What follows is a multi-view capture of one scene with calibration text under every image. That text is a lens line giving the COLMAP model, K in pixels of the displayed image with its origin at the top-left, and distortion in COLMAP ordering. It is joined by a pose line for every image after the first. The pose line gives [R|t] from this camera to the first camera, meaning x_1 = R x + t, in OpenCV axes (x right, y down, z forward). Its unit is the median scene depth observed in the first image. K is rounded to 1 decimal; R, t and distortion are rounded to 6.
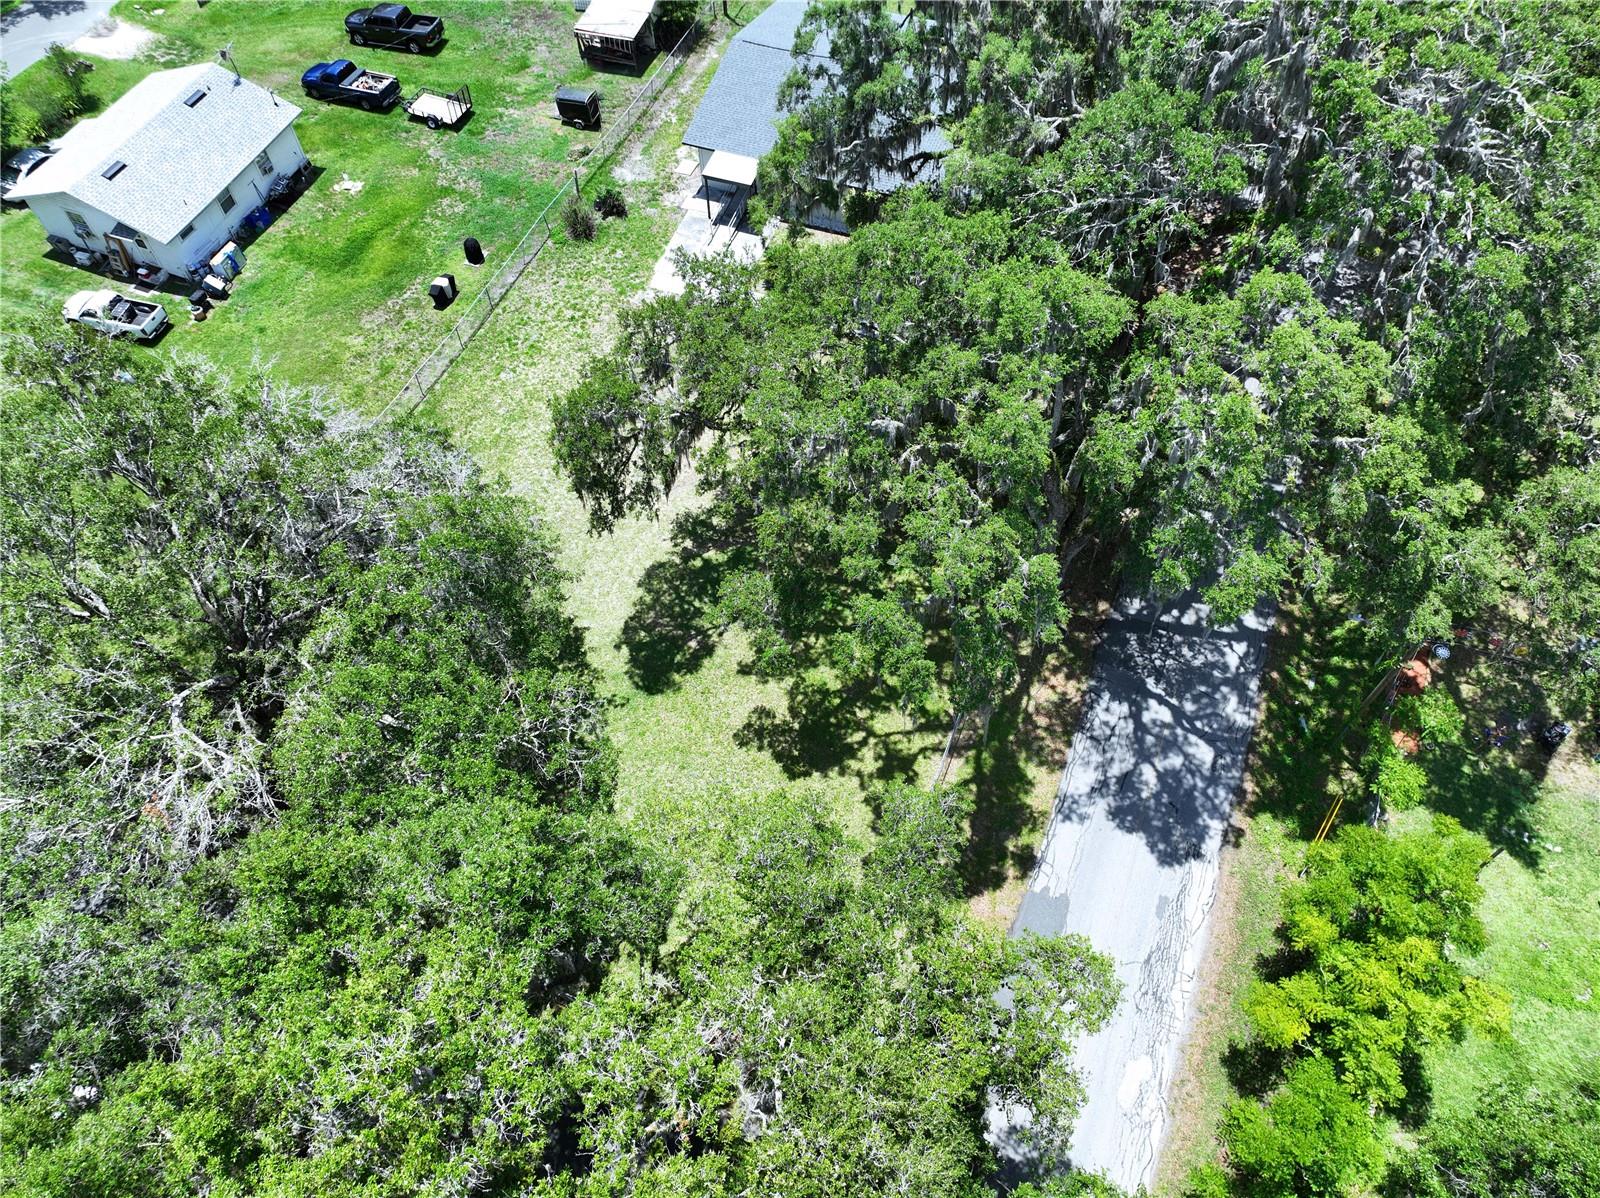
lens RADIAL K [[1139.1, 0, 798.8], [0, 1139.1, 596.7], [0, 0, 1]] dist [0.009365, -0.000553]
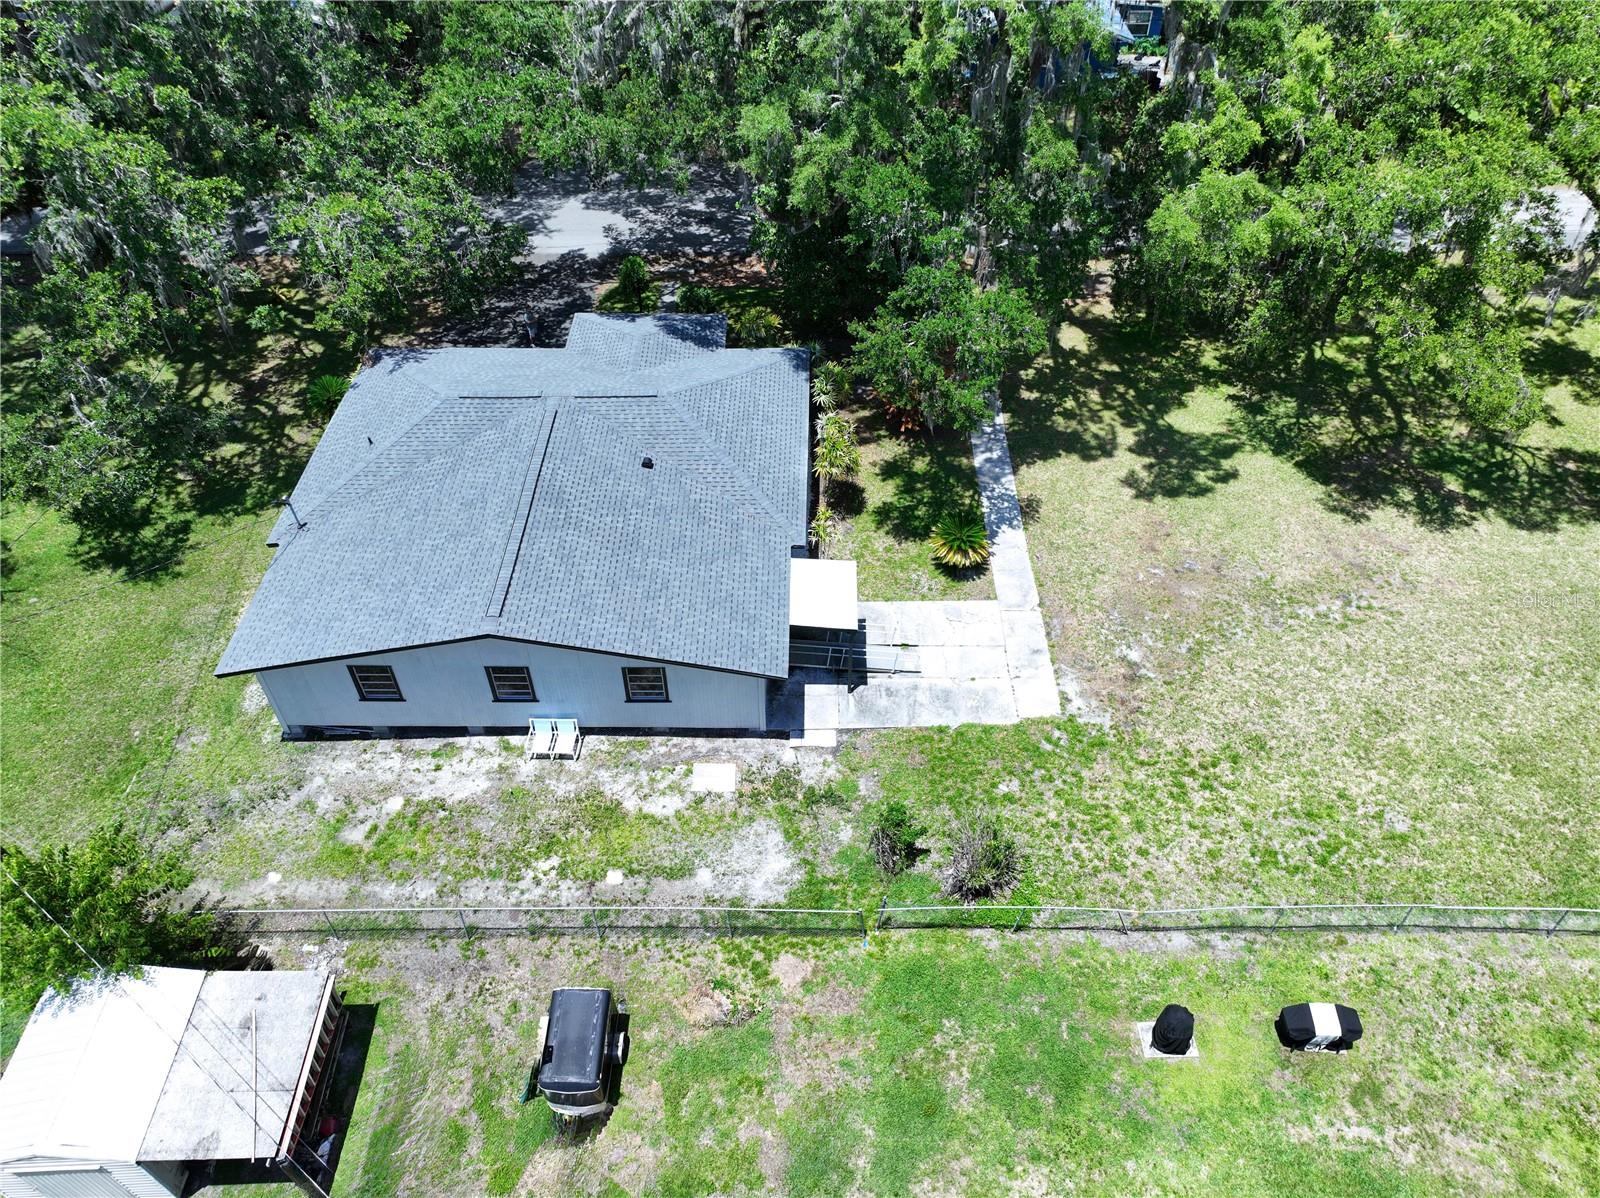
lens RADIAL K [[1139.1, 0, 801.8], [0, 1139.1, 584.3], [0, 0, 1]] dist [0.009365, -0.000553]
pose [[-0.336440, -0.637542, 0.693072, -0.455864], [0.788282, 0.211975, 0.577650, -0.740765], [-0.515189, 0.740680, 0.431246, 0.807693]]
